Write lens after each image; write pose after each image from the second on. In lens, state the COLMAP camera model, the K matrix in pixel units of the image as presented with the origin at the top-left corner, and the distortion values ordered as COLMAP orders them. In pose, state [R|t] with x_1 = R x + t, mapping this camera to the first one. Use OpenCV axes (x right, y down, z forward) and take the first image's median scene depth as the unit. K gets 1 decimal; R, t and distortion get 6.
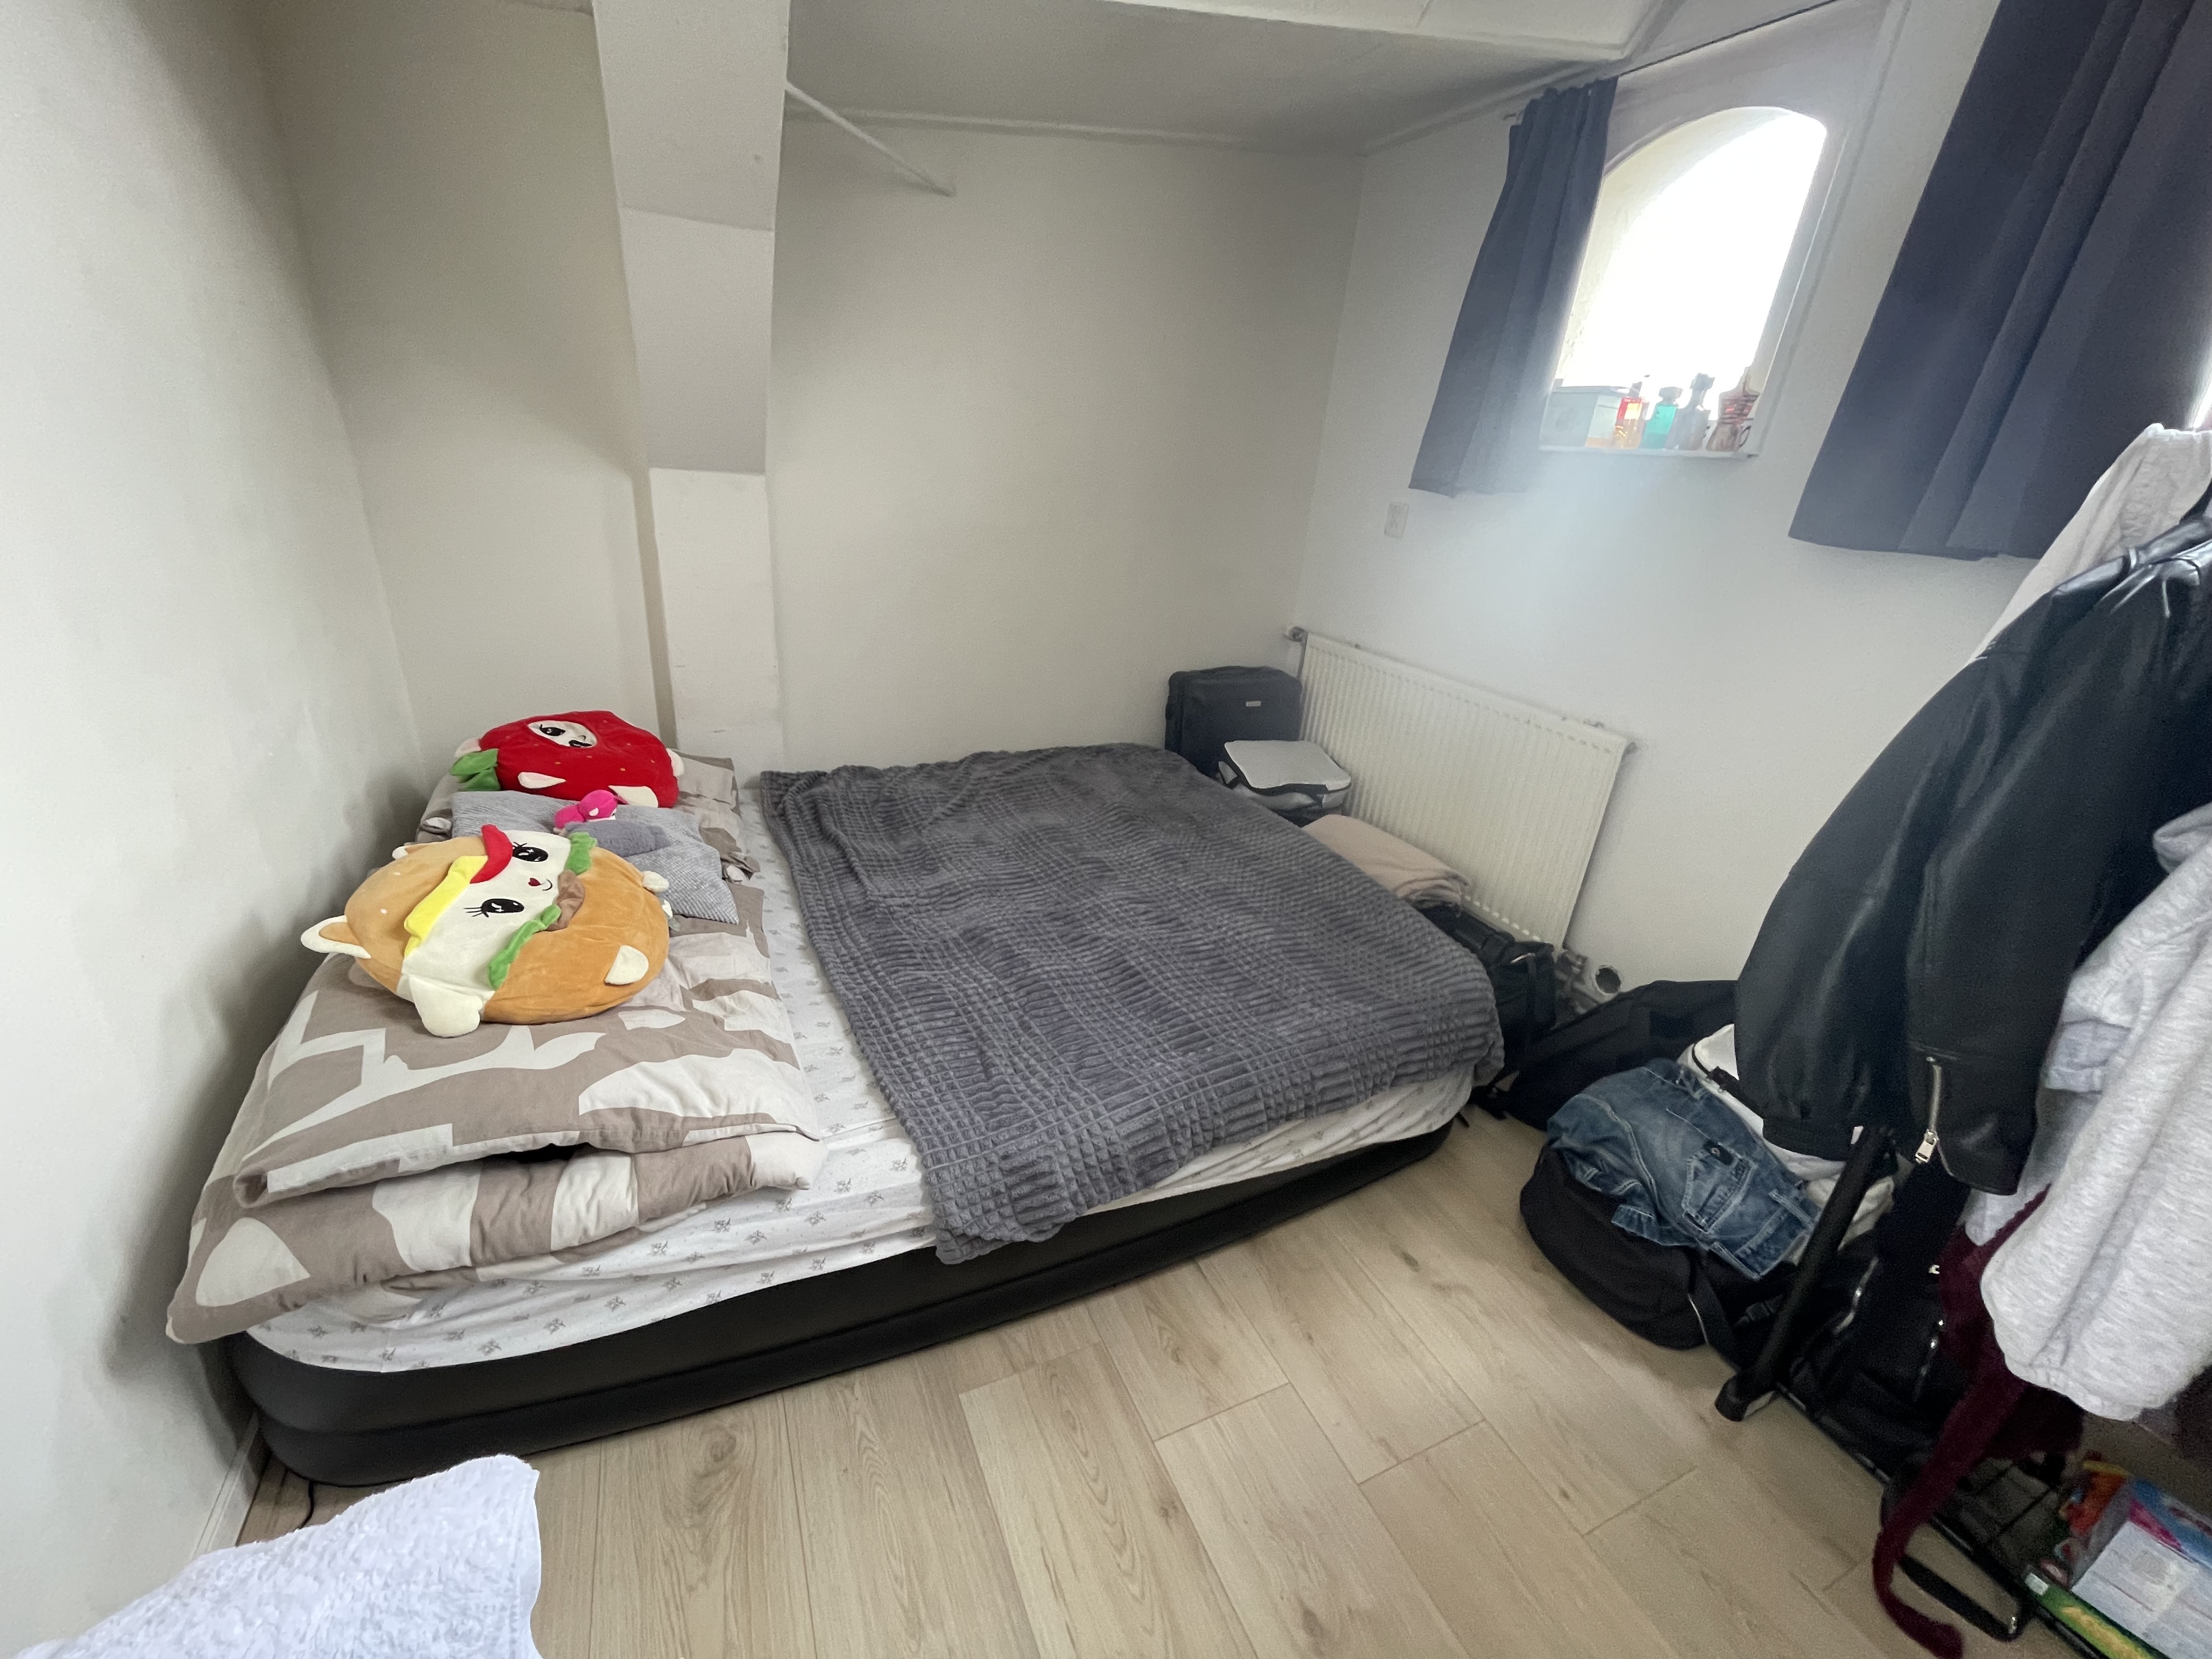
lens RADIAL K [[895.0, 0, 1093.1], [0, 895.0, 829.0], [0, 0, 1]] dist [-0.003782, 0.001239]
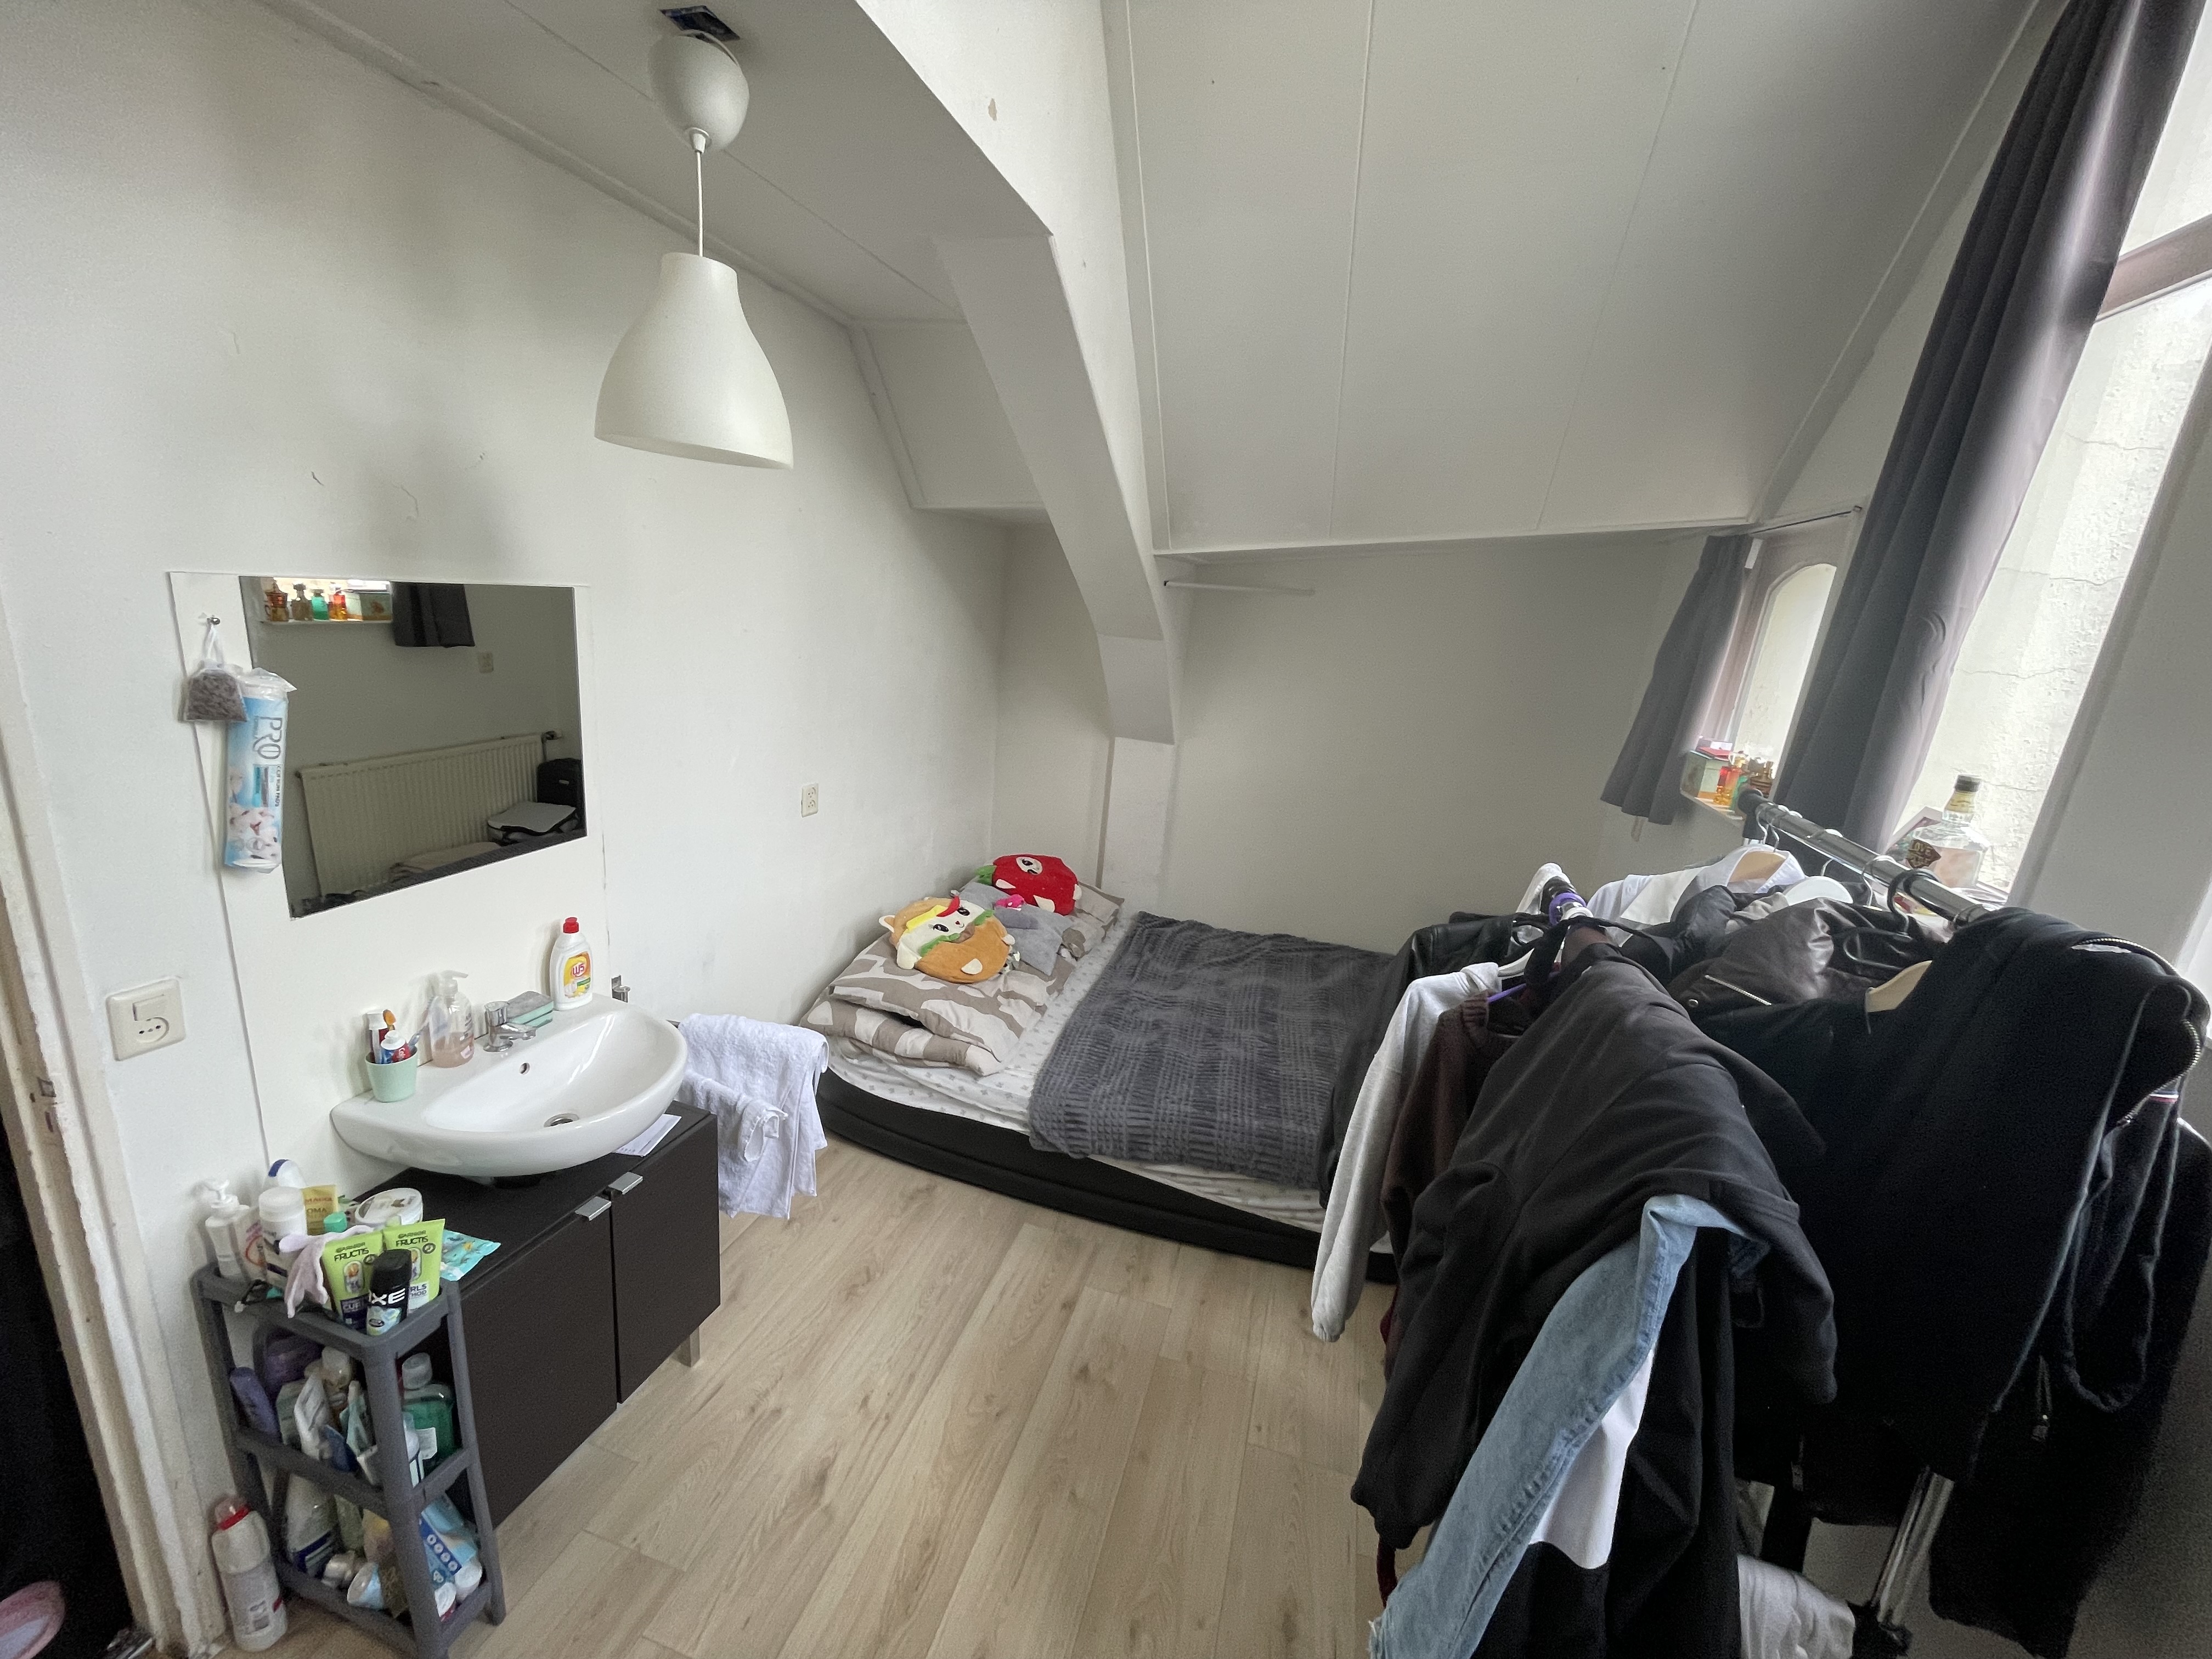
lens RADIAL K [[895.0, 0, 1099.2], [0, 895.0, 827.7], [0, 0, 1]] dist [-0.003782, 0.001239]
pose [[0.763861, 0.162214, -0.624663, 0.988231], [-0.282989, 0.954073, -0.098294, -0.047925], [0.580029, 0.251856, 0.774683, -0.604902]]
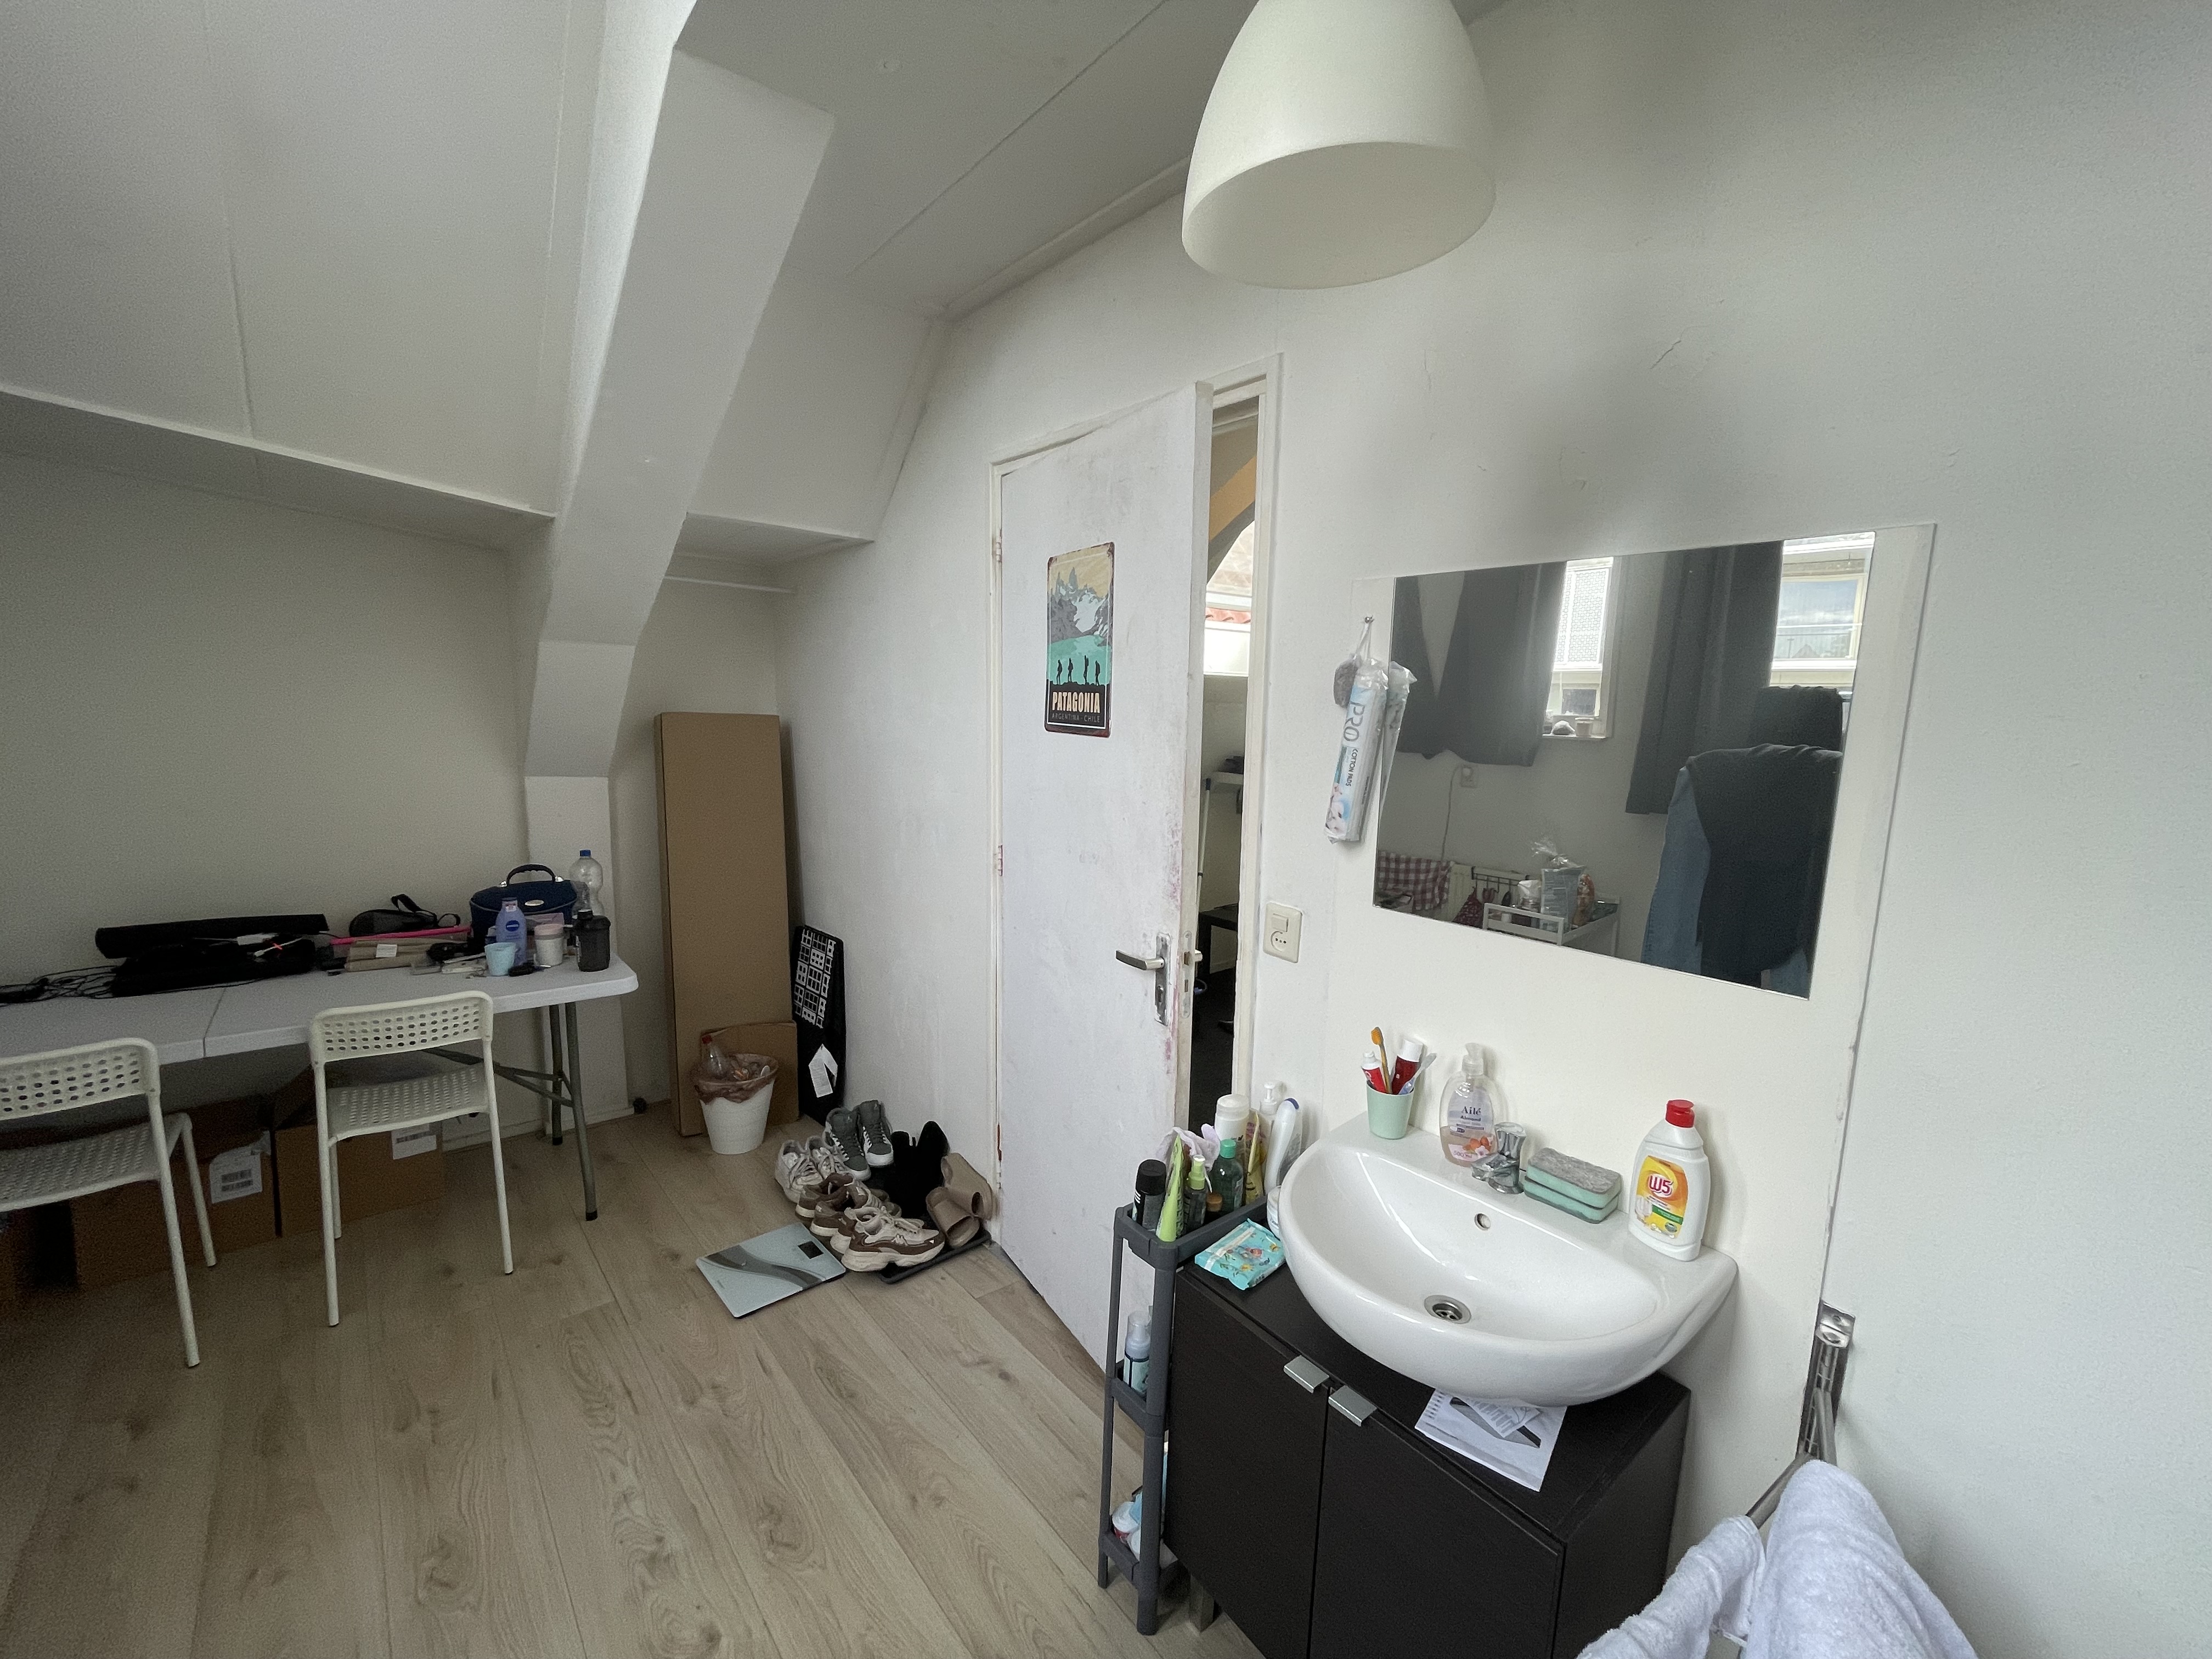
lens RADIAL K [[895.0, 0, 1084.1], [0, 895.0, 827.7], [0, 0, 1]] dist [-0.003782, 0.001239]
pose [[-0.959070, -0.047864, -0.279094, 0.320555], [-0.184608, 0.853048, 0.488087, -0.313441], [0.214719, 0.519632, -0.826969, 0.399826]]
